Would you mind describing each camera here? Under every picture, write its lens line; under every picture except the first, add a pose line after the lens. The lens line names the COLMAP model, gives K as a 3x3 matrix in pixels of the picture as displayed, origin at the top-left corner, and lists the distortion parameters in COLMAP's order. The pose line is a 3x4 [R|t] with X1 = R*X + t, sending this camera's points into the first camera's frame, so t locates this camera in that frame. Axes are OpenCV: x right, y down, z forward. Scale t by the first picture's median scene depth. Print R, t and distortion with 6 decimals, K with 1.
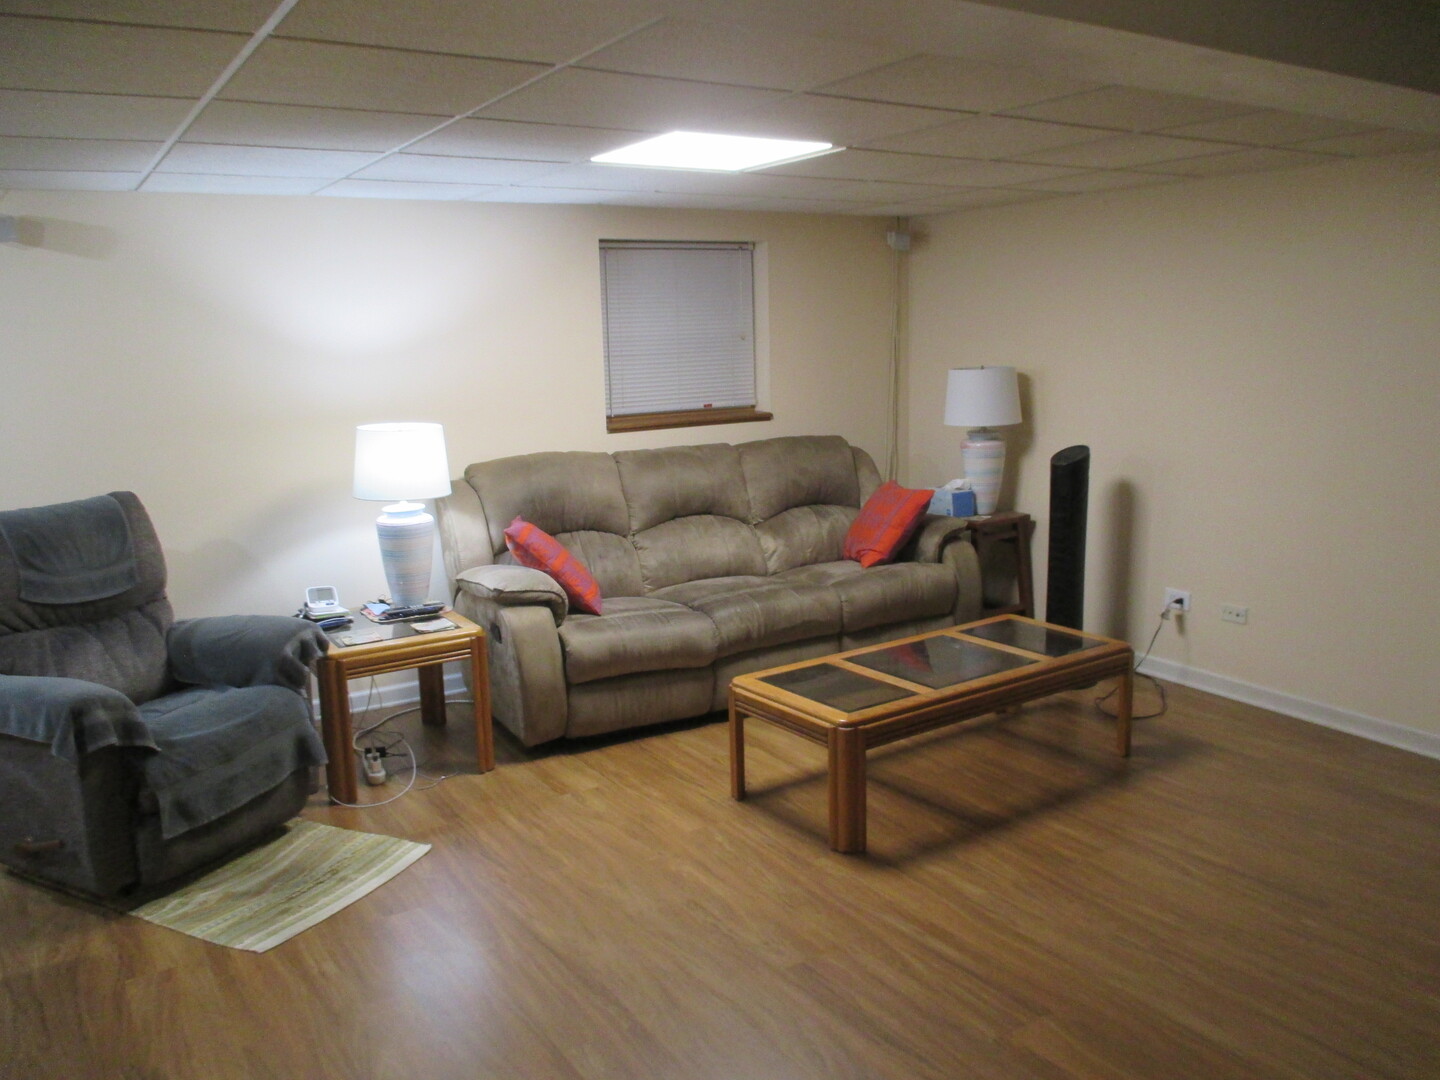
lens RADIAL K [[1168.4, 0, 724.8], [0, 1168.4, 539.0], [0, 0, 1]] dist [-0.054656, 0.019693]
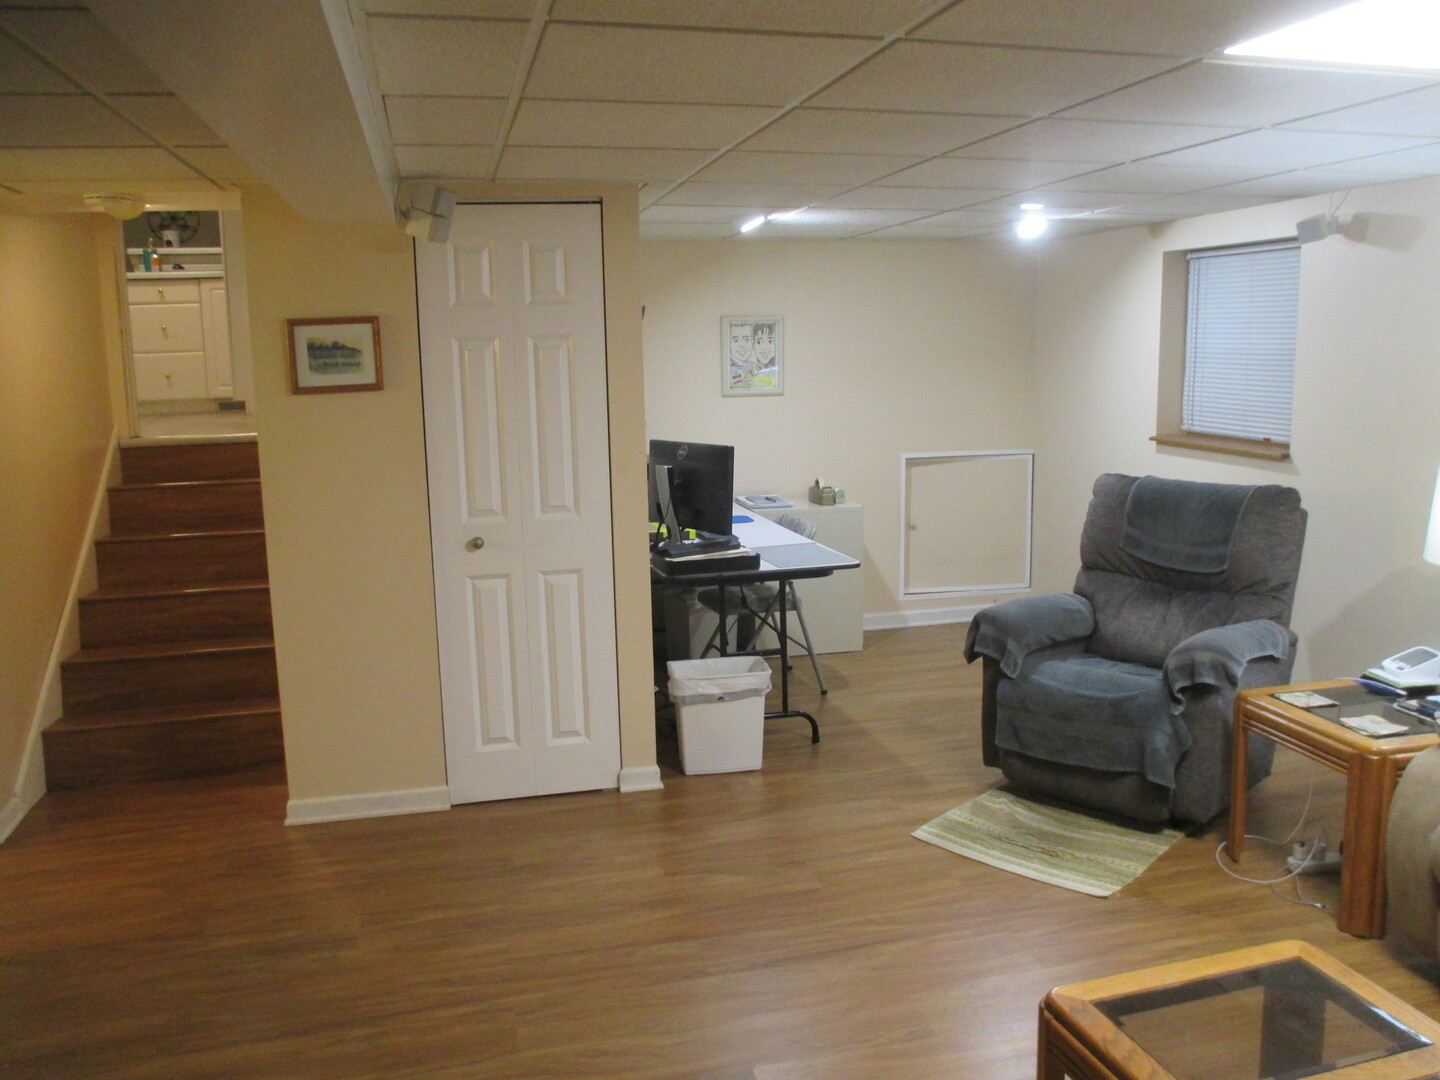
lens RADIAL K [[1168.4, 0, 725.1], [0, 1168.4, 538.0], [0, 0, 1]] dist [-0.054656, 0.019693]
pose [[-0.326288, 0.185060, -0.926978, 0.697030], [-0.135740, 0.961312, 0.239694, -0.205406], [0.935474, 0.204037, -0.288545, 0.981428]]
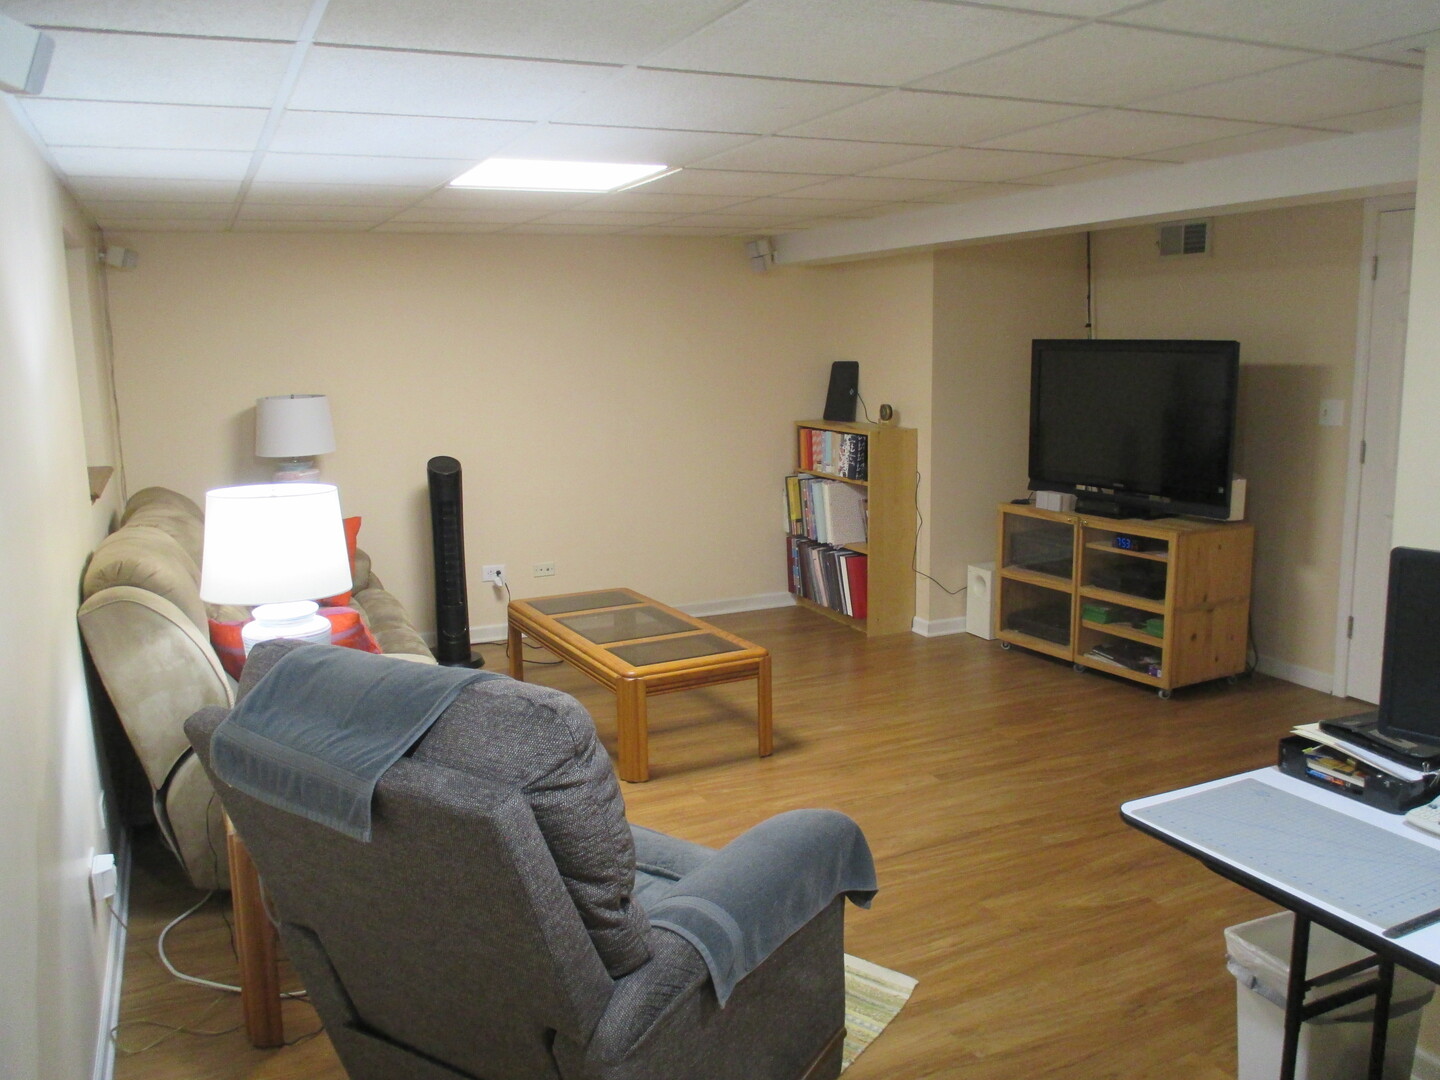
lens RADIAL K [[1168.4, 0, 721.9], [0, 1168.4, 539.6], [0, 0, 1]] dist [-0.054656, 0.019693]
pose [[0.139831, -0.152404, 0.978376, -1.161477], [0.189275, 0.973978, 0.124667, -0.134623], [-0.971917, 0.167750, 0.165038, 0.828190]]
